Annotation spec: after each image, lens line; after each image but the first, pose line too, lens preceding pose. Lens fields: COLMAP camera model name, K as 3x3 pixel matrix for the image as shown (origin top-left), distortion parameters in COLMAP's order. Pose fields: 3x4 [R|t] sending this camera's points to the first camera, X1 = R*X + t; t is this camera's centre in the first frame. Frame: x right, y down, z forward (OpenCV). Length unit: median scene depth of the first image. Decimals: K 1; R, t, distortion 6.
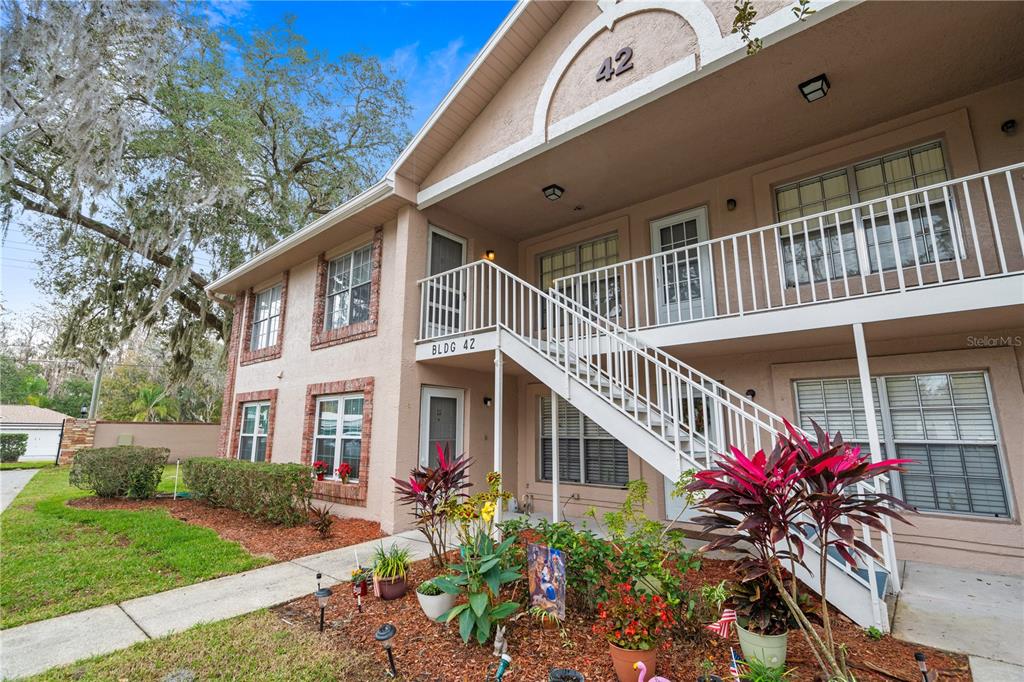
lens RADIAL K [[464.1, 0, 512.0], [0, 464.1, 344.6], [0, 0, 1]] dist [-0.001133, -0.000121]
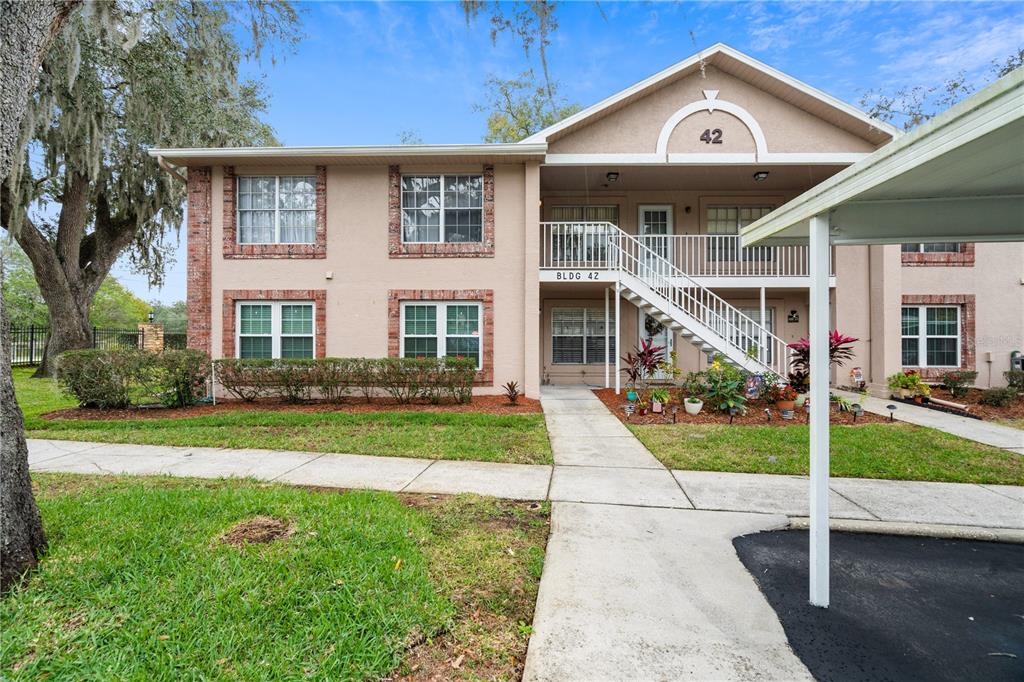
lens RADIAL K [[464.1, 0, 503.2], [0, 464.1, 333.0], [0, 0, 1]] dist [-0.001133, -0.000121]
pose [[0.781294, 0.006147, 0.624134, -1.239457], [-0.114218, 0.984475, 0.133283, 0.014149], [-0.613624, -0.175420, 0.769866, -0.038004]]
